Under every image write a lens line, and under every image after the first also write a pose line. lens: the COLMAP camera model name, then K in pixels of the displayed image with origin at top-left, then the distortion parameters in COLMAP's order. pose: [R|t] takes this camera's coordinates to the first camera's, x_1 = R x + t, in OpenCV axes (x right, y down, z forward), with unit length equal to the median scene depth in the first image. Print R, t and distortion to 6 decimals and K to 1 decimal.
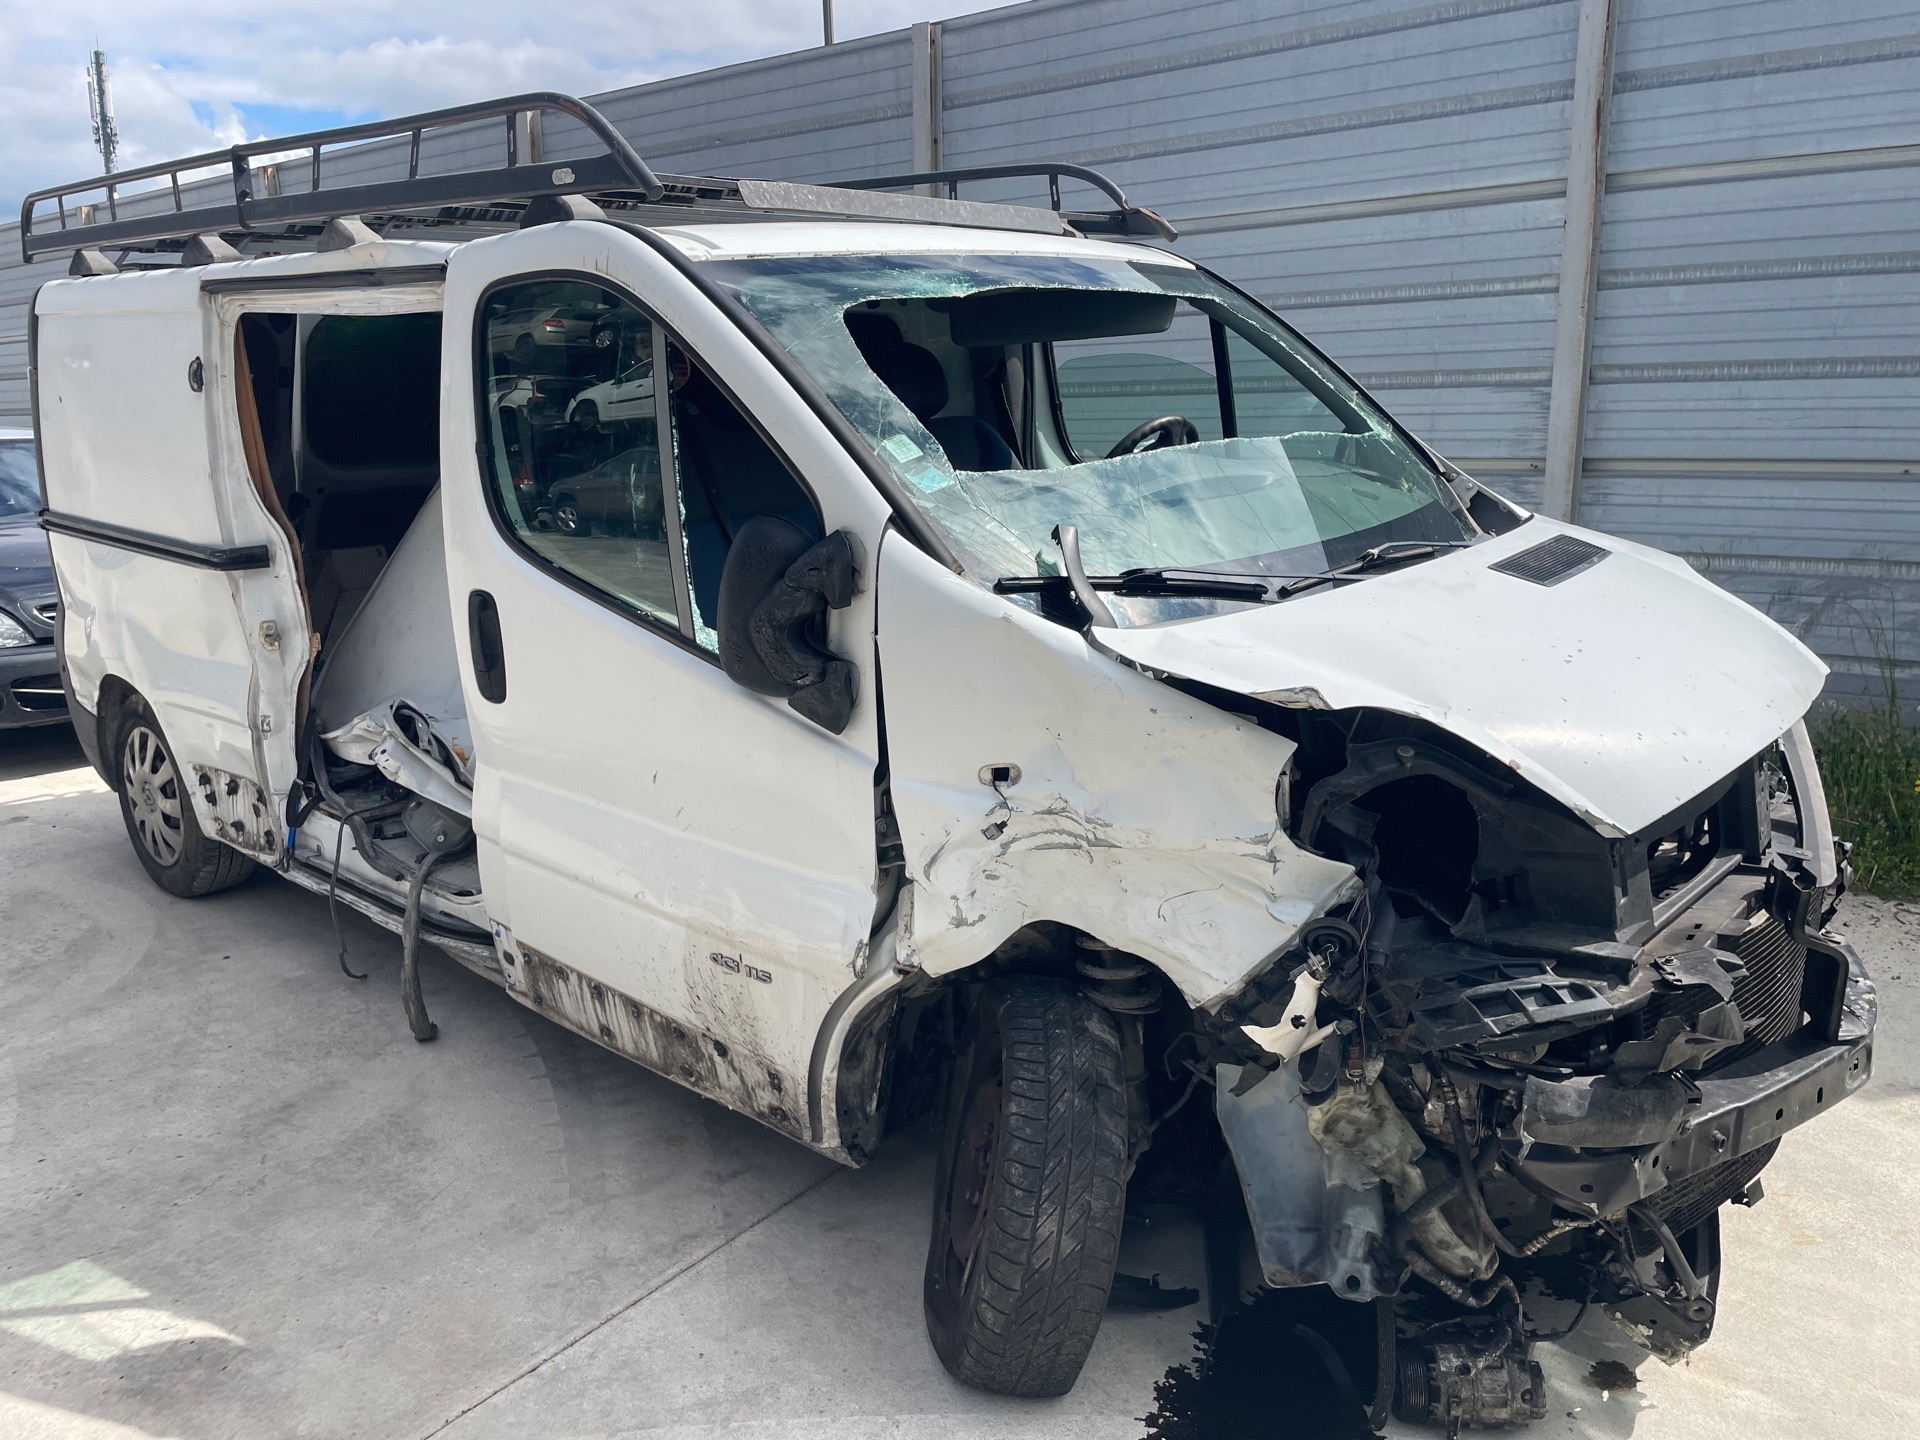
lens RADIAL K [[1483.8, 0, 963.9], [0, 1483.8, 700.4], [0, 0, 1]] dist [0.084852, -0.111826]
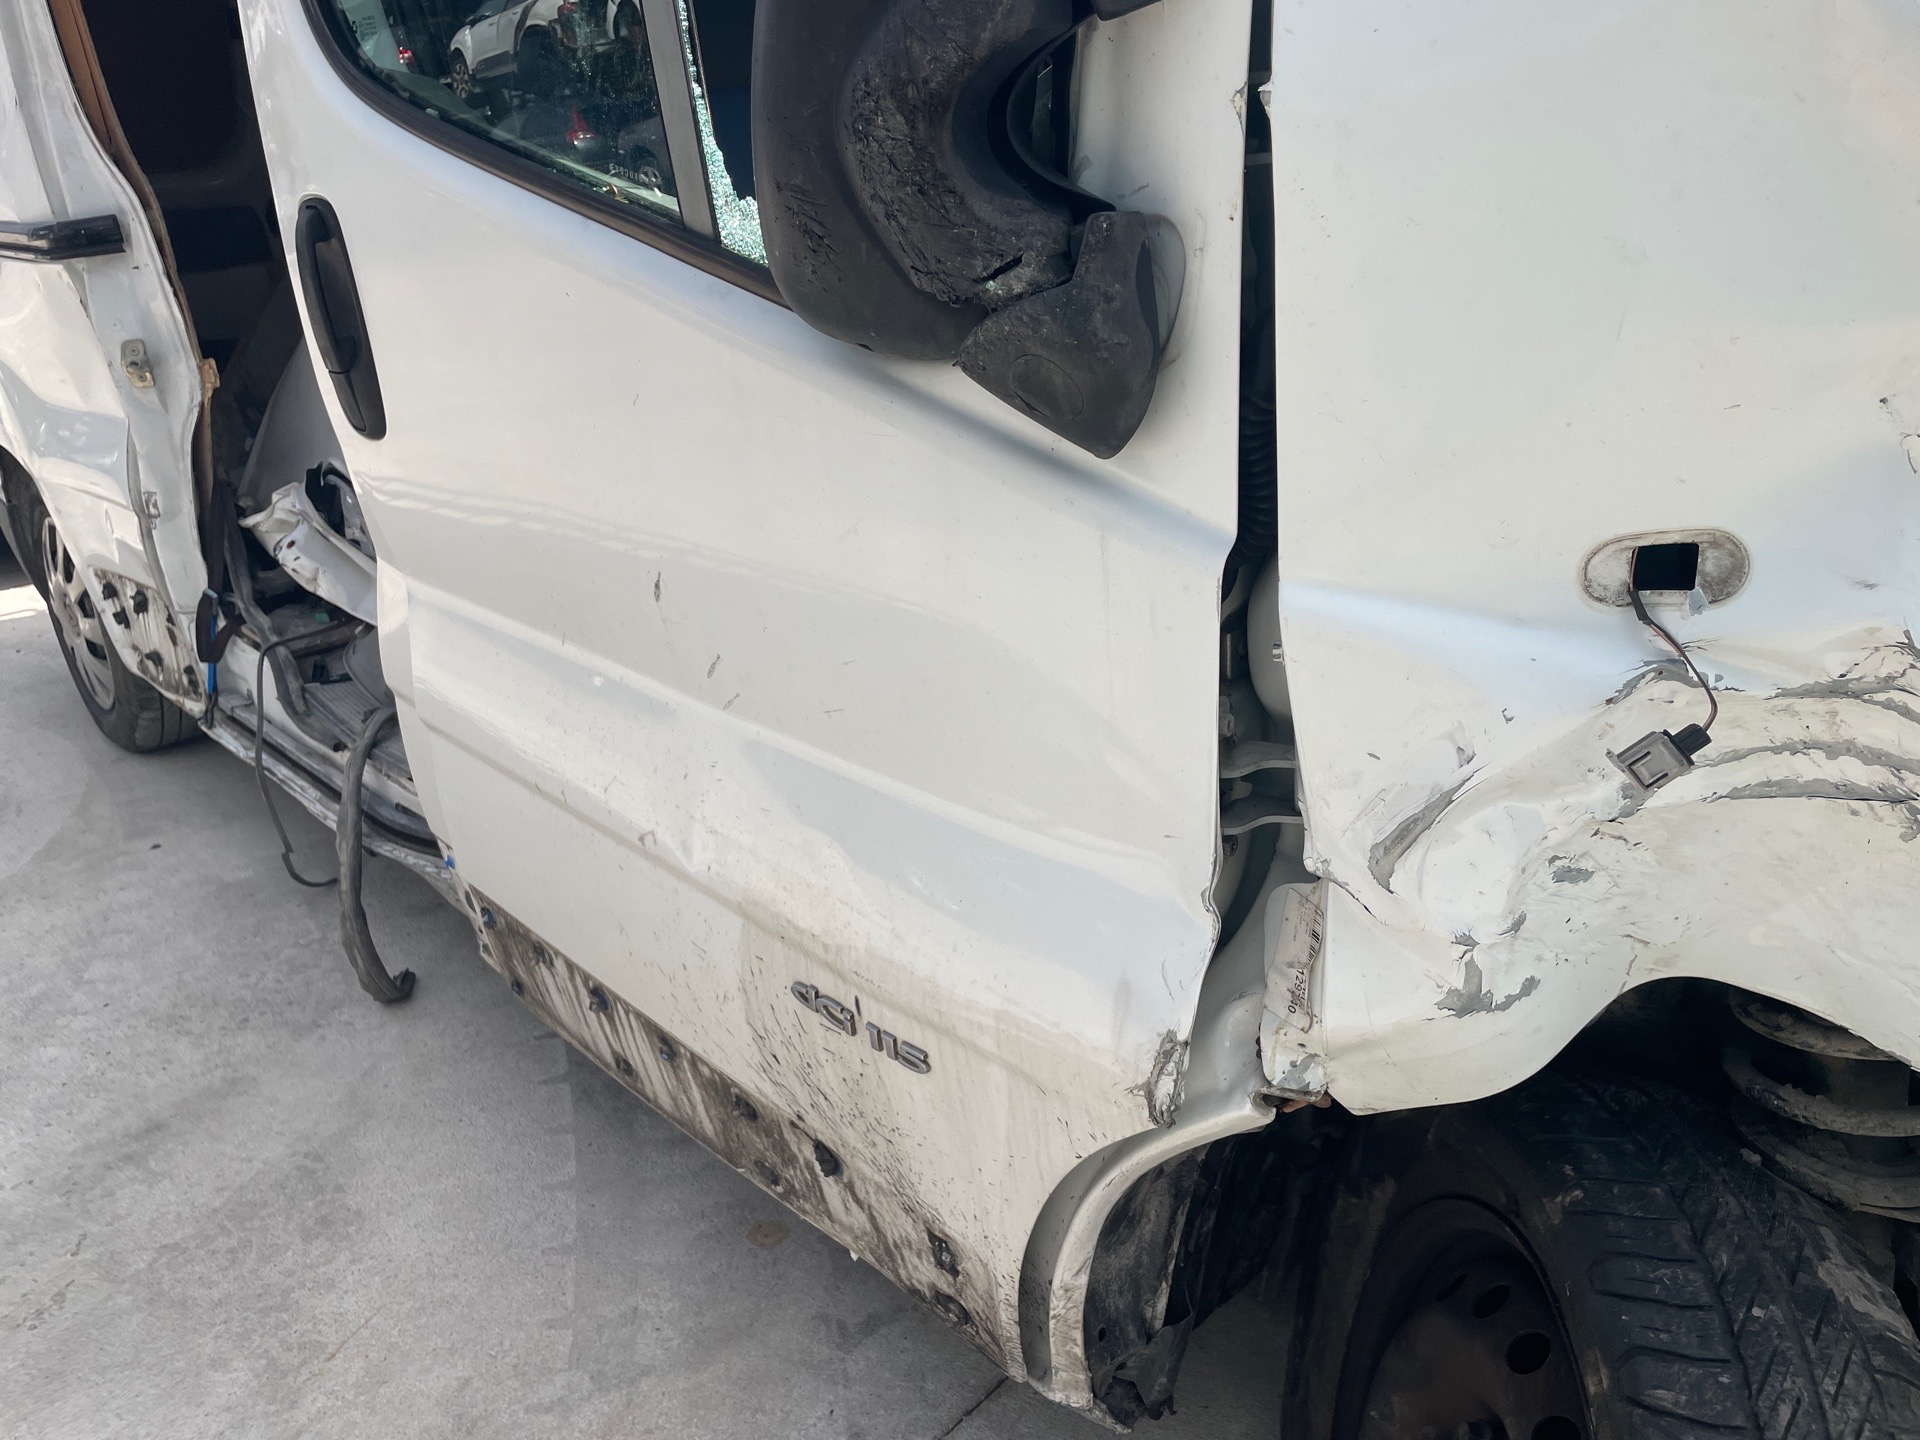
lens RADIAL K [[1482.2, 0, 962.4], [0, 1482.2, 726.6], [0, 0, 1]] dist [0.083261, -0.109901]
pose [[0.994587, -0.003910, -0.103833, -0.065243], [0.019742, 0.988199, 0.151897, 0.024837], [0.102014, -0.153125, 0.982927, 0.517276]]
